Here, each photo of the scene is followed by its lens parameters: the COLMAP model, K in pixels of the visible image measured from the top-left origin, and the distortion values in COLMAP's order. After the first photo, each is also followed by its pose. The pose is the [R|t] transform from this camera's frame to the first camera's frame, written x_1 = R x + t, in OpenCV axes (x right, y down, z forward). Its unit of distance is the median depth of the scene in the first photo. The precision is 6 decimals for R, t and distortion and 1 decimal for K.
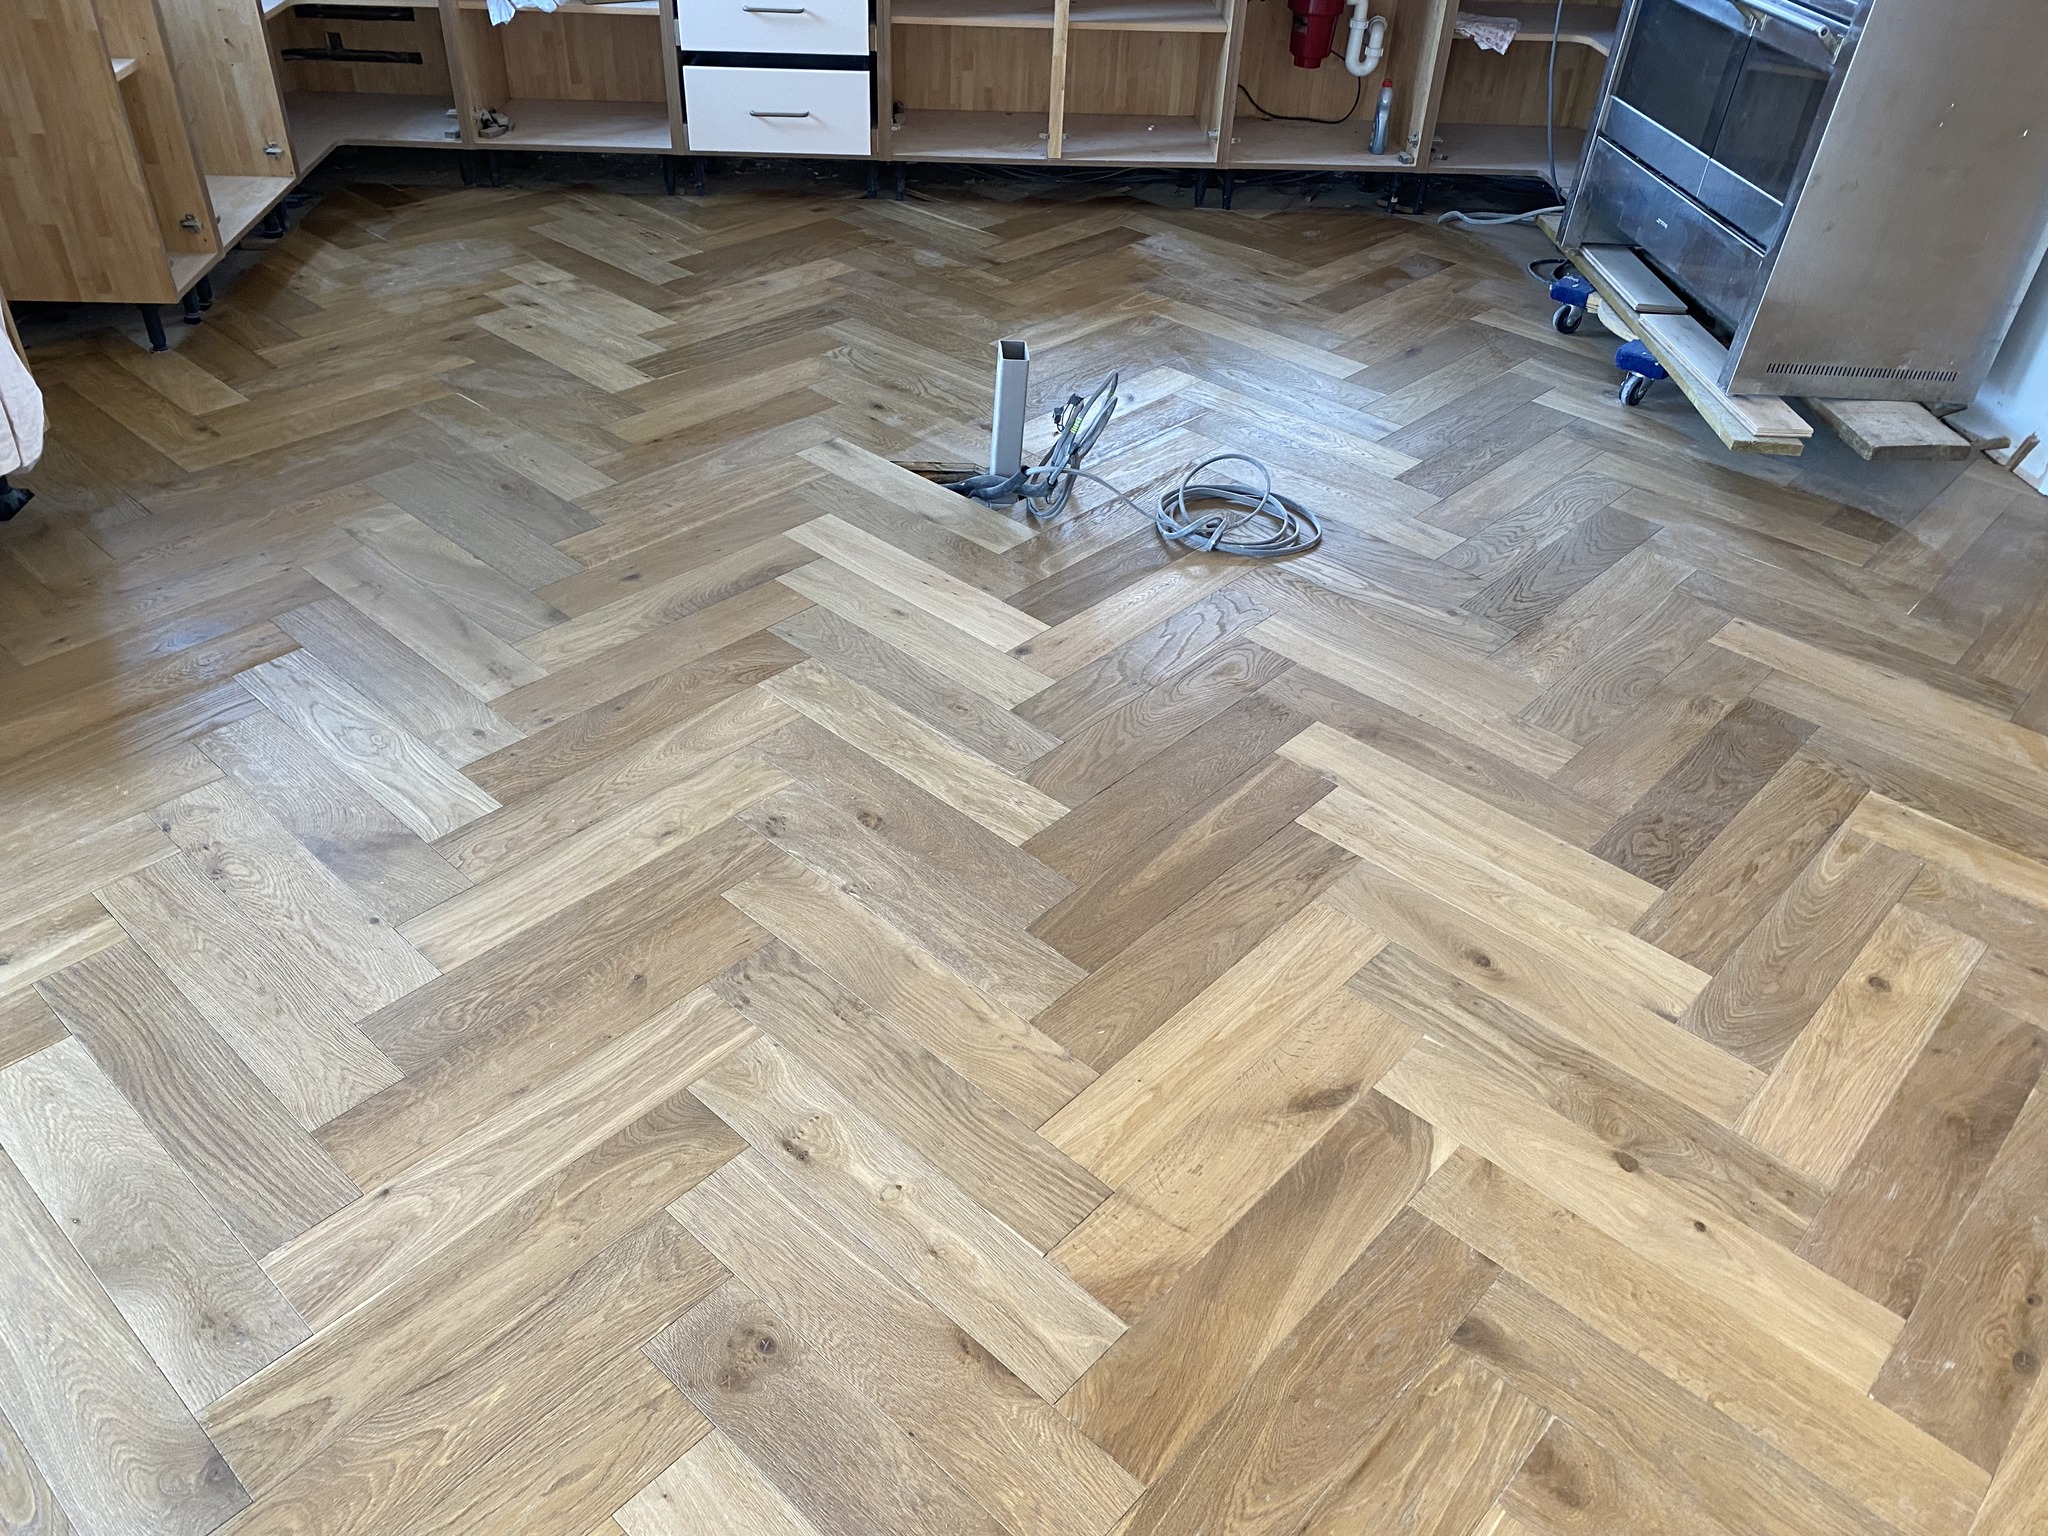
lens RADIAL K [[1558.0, 0, 1019.0], [0, 1558.0, 769.9], [0, 0, 1]] dist [0.005500, -0.008296]
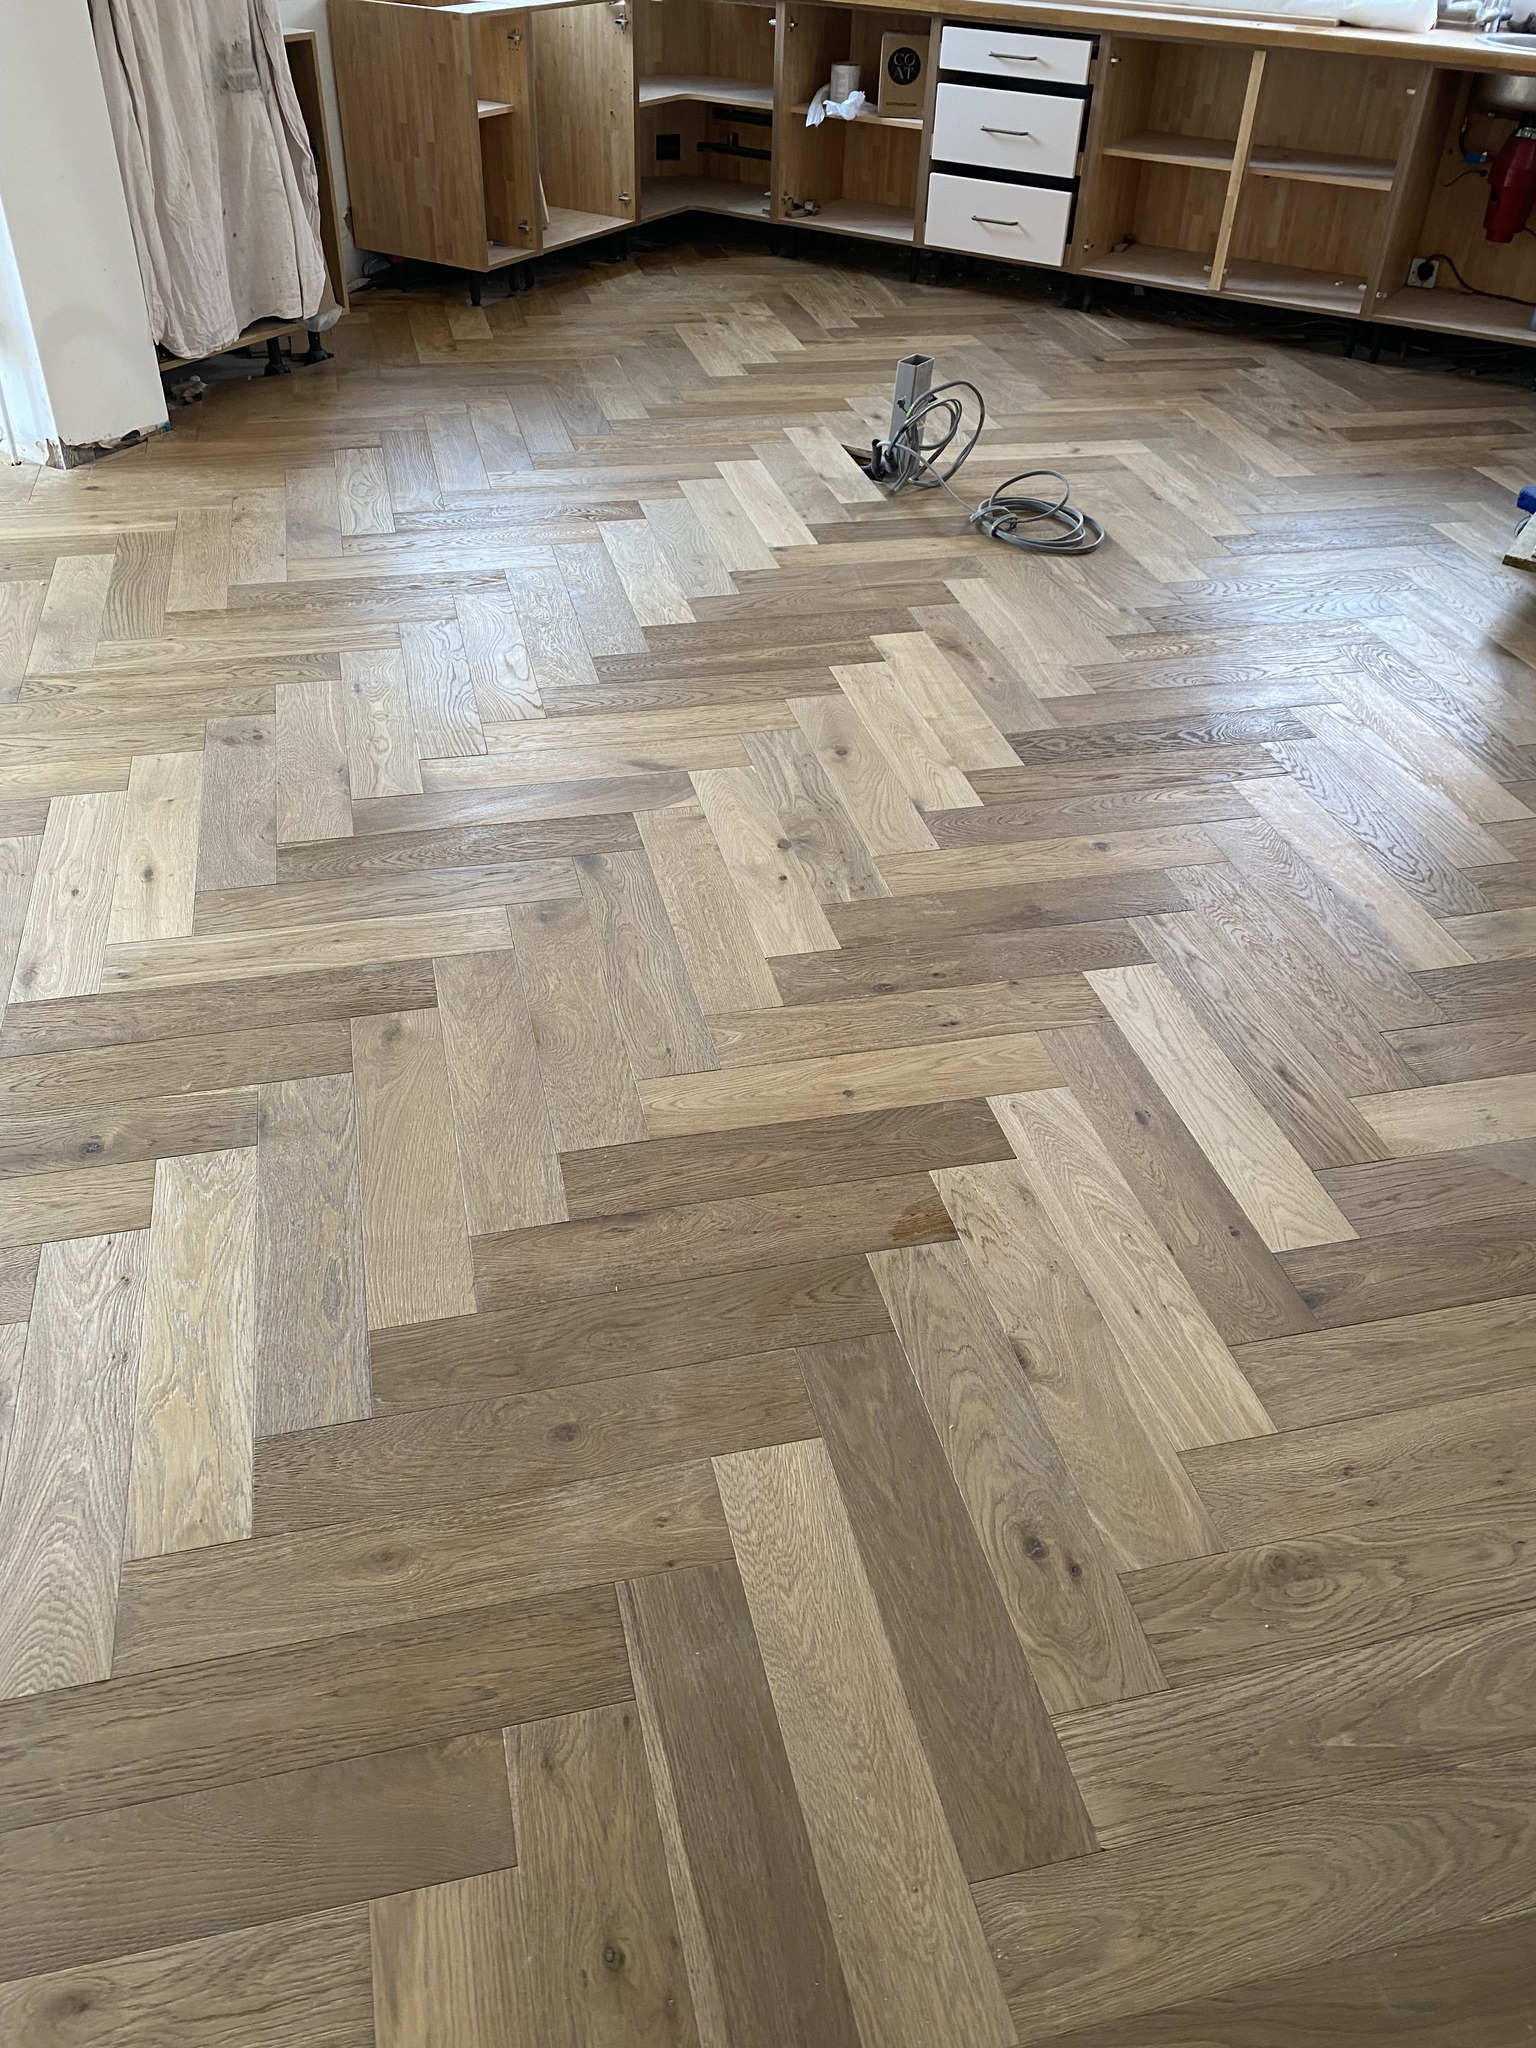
lens RADIAL K [[1558.0, 0, 774.3], [0, 1558.0, 1023.8], [0, 0, 1]] dist [0.005500, -0.008296]
pose [[0.833806, 0.331729, -0.441274, 0.488933], [-0.329981, 0.940300, 0.083361, 0.133232], [0.442583, 0.076105, 0.893492, -0.122374]]
